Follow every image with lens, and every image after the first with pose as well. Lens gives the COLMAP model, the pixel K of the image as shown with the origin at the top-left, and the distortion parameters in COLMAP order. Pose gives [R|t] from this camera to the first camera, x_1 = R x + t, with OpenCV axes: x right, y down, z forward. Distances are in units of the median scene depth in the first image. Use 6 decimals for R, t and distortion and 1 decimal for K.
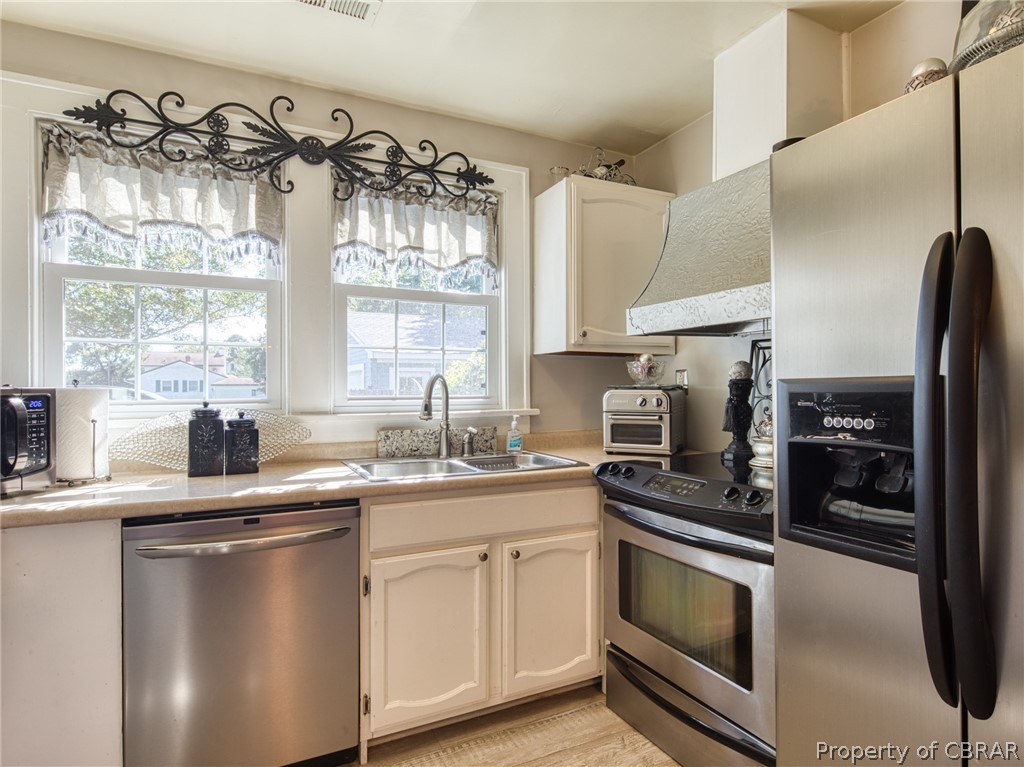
lens RADIAL K [[567.8, 0, 519.6], [0, 567.8, 387.4], [0, 0, 1]] dist [0.000471, -0.003733]
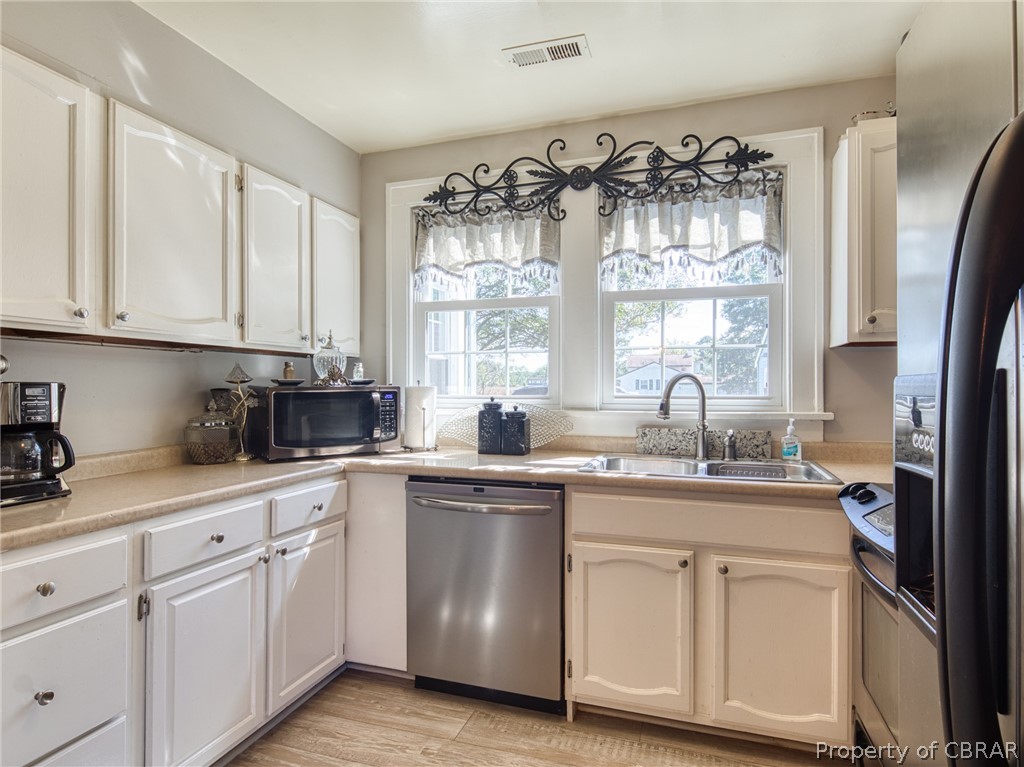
lens RADIAL K [[567.8, 0, 512.2], [0, 567.8, 386.8], [0, 0, 1]] dist [0.000471, -0.003733]
pose [[0.709290, 0.003444, -0.704908, 0.378057], [-0.002432, 0.999994, 0.002439, -0.001461], [0.704912, -0.000016, 0.709295, 0.105677]]
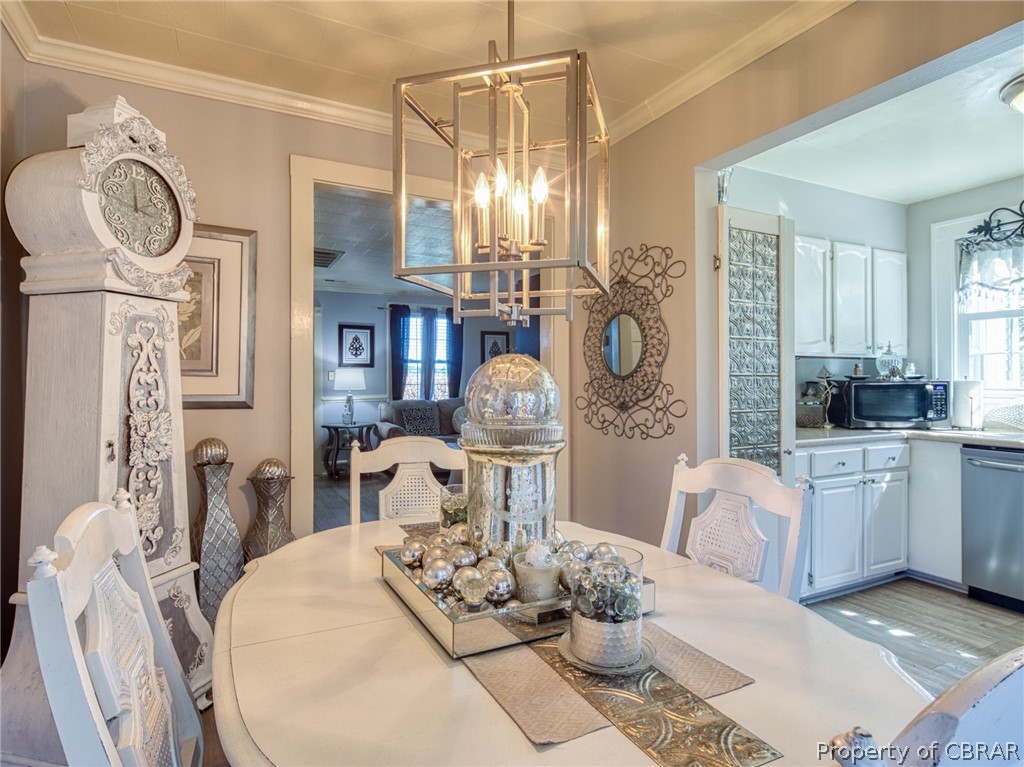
lens RADIAL K [[567.8, 0, 523.1], [0, 567.8, 374.9], [0, 0, 1]] dist [0.000471, -0.003733]
pose [[0.015185, -0.002769, -0.999881, 0.972260], [-0.000443, 0.999996, -0.002776, -0.010021], [0.999885, 0.000485, 0.015183, -0.461236]]
